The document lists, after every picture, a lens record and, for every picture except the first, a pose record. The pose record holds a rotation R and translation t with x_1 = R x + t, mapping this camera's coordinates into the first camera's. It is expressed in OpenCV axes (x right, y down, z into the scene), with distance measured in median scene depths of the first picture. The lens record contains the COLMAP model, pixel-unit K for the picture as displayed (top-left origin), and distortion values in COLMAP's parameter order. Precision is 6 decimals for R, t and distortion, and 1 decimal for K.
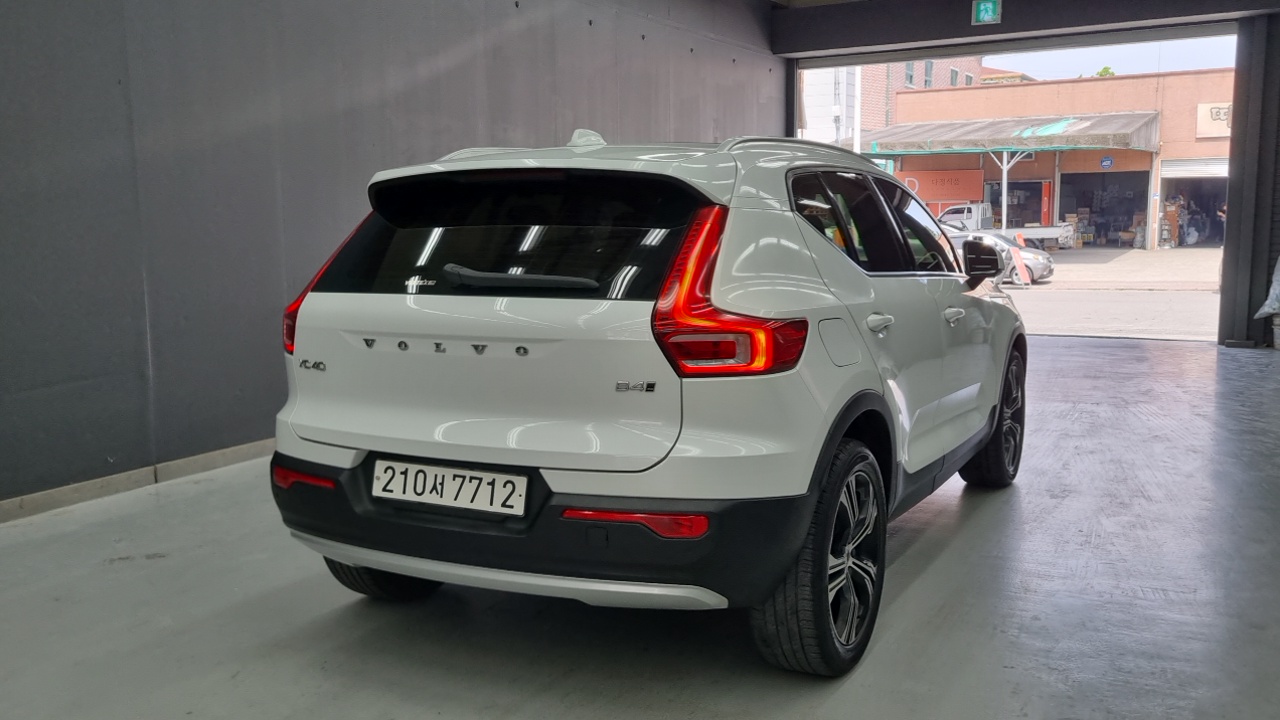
lens RADIAL K [[1006.3, 0, 633.2], [0, 1006.3, 356.9], [0, 0, 1]] dist [0.010728, 0.007536]
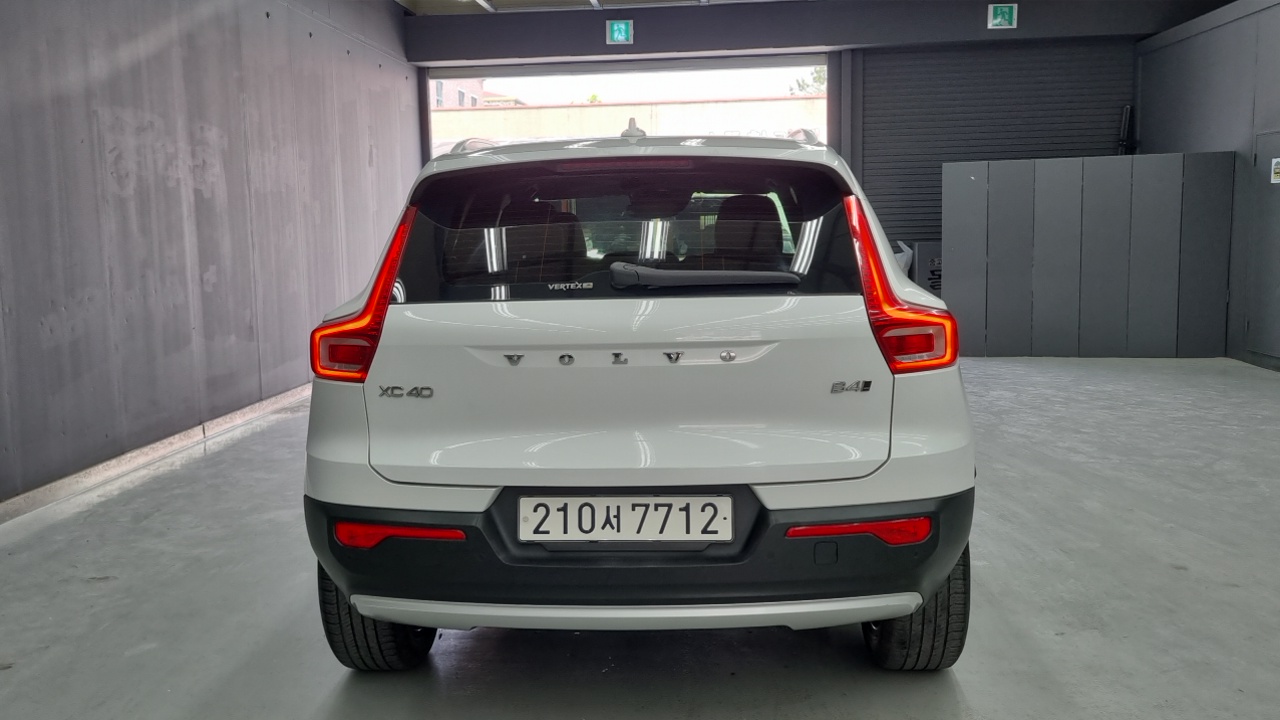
lens RADIAL K [[1006.3, 0, 633.2], [0, 1006.3, 356.9], [0, 0, 1]] dist [0.010728, 0.007536]
pose [[0.931462, -0.057200, 0.359315, -0.478675], [0.061128, 0.998130, 0.000430, -0.010229], [-0.358668, 0.021564, 0.933216, 0.183711]]
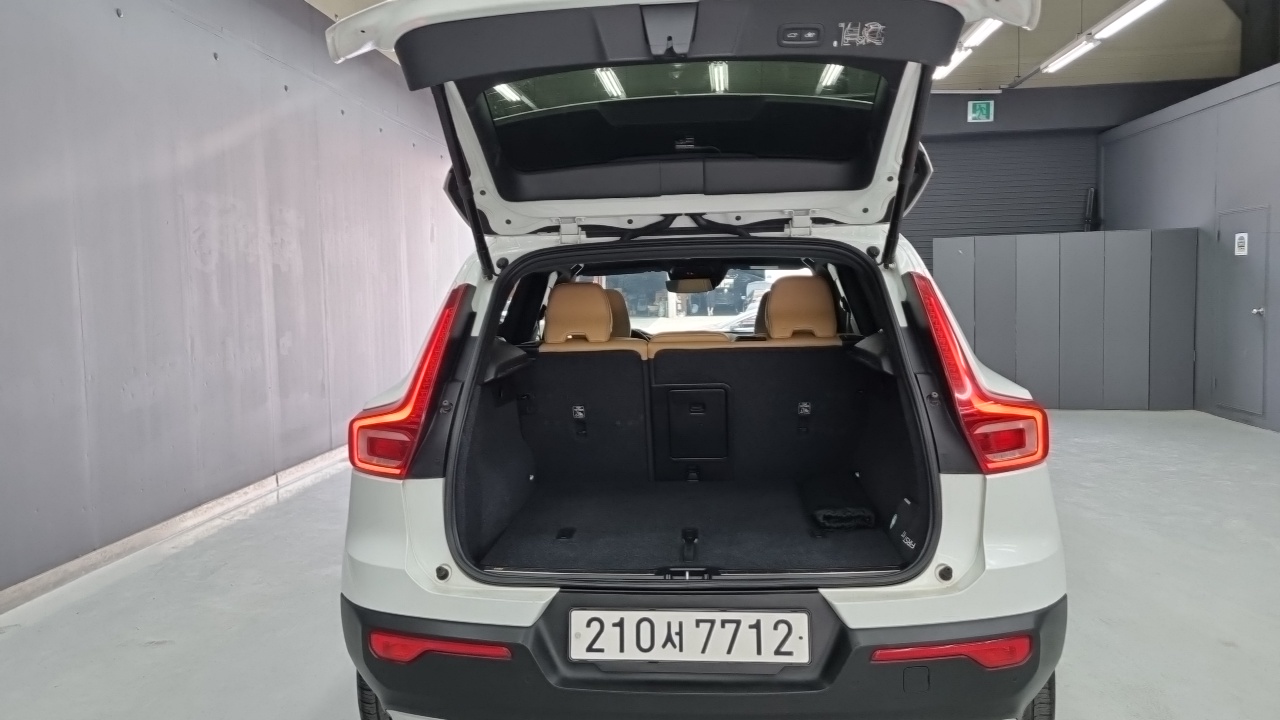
lens RADIAL K [[875.7, 0, 640.0], [0, 875.7, 360.0], [0, 0, 1]] dist [0.007446, 0.003154]
pose [[0.938765, -0.038709, 0.342376, -0.440994], [0.060499, 0.996750, -0.053190, -0.050312], [-0.339204, 0.070646, 0.938056, 0.358293]]
